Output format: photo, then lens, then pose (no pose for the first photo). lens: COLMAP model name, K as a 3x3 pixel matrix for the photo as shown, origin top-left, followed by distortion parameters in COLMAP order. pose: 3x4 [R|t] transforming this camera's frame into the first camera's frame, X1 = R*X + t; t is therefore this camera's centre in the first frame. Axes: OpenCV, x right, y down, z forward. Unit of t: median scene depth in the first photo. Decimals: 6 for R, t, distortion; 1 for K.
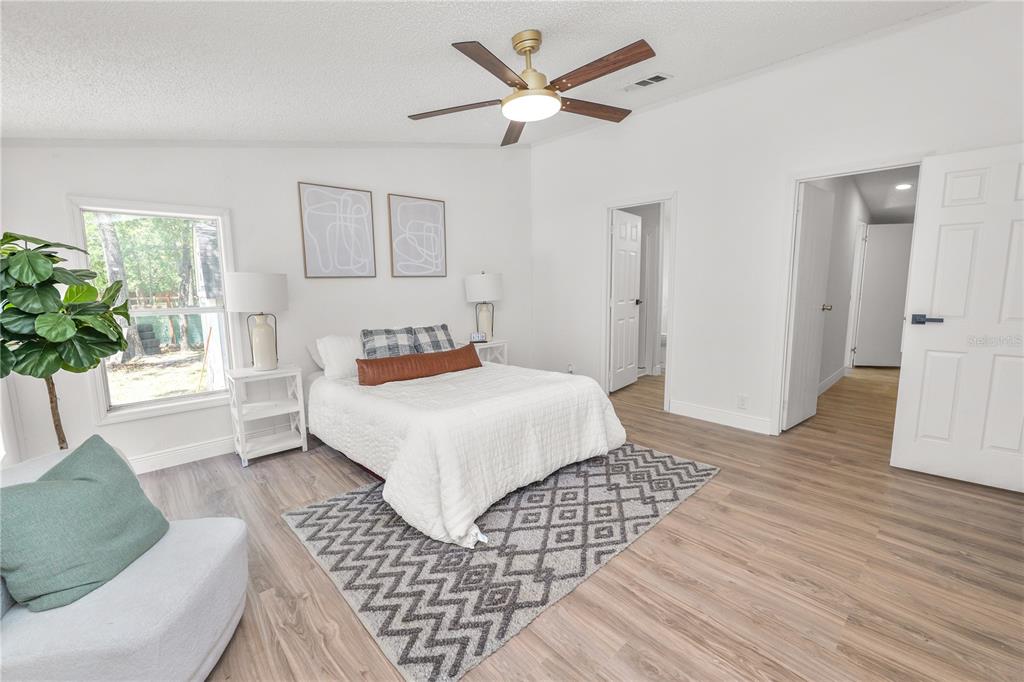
lens RADIAL K [[419.2, 0, 509.3], [0, 419.2, 339.9], [0, 0, 1]] dist [-0.014491, 0.001019]
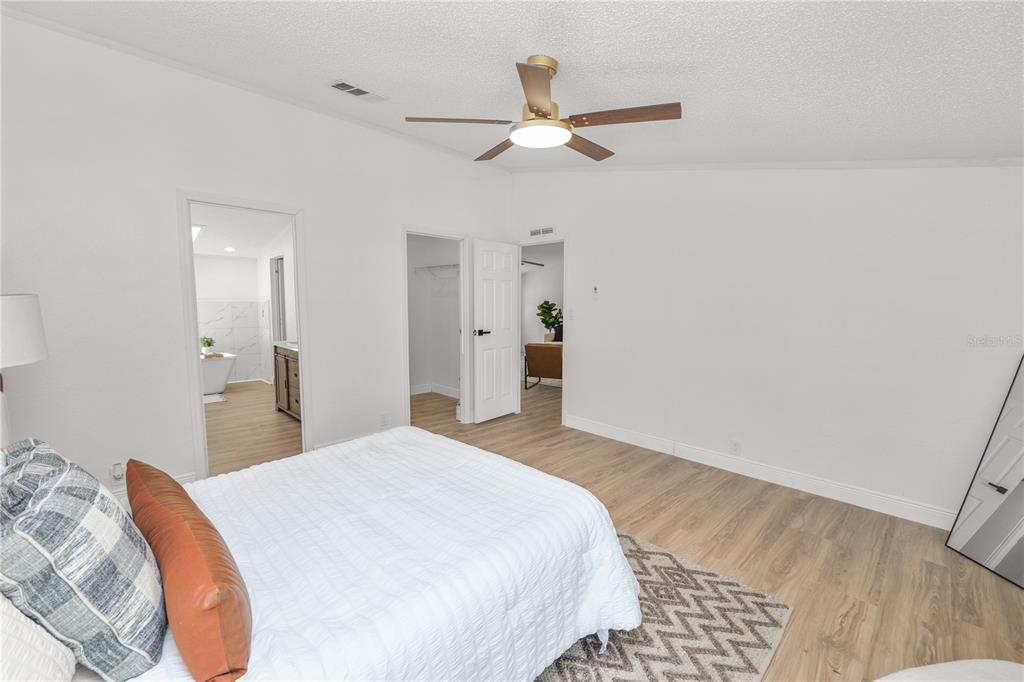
lens RADIAL K [[419.2, 0, 512.7], [0, 419.2, 339.7], [0, 0, 1]] dist [-0.014491, 0.001019]
pose [[-0.029053, -0.073090, 0.996902, -0.865464], [0.126948, 0.988977, 0.076209, -0.158749], [-0.991484, 0.128769, -0.019454, 1.049631]]
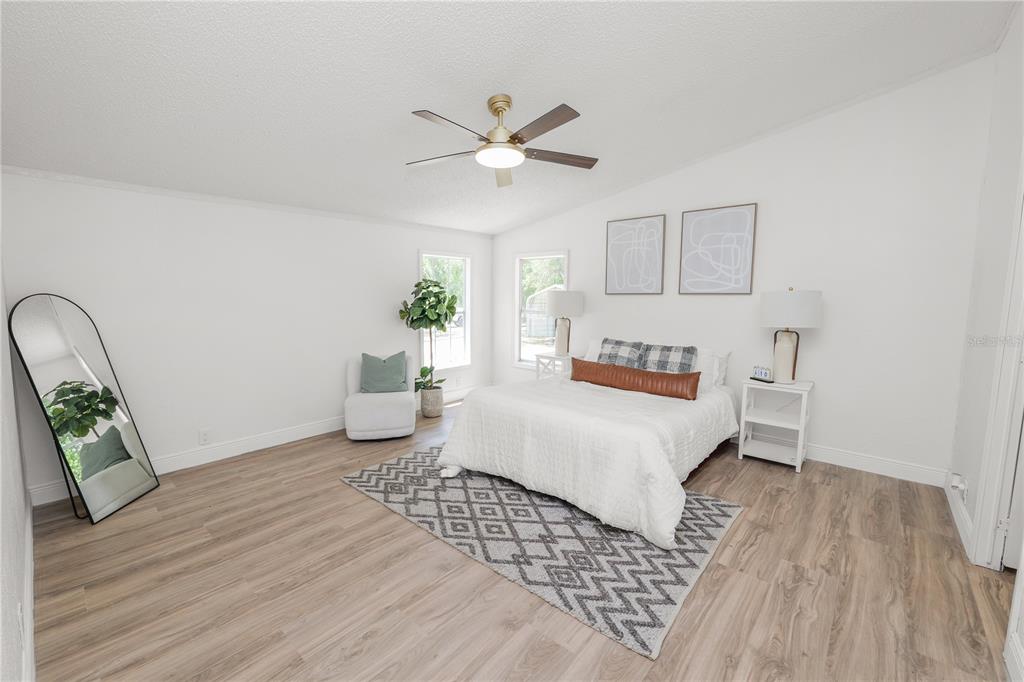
lens RADIAL K [[419.2, 0, 514.7], [0, 419.2, 342.6], [0, 0, 1]] dist [-0.014491, 0.001019]
pose [[0.114236, 0.125653, -0.985475, 1.198494], [-0.143965, 0.983592, 0.108725, -0.155093], [0.982967, 0.129454, 0.130451, 0.875094]]
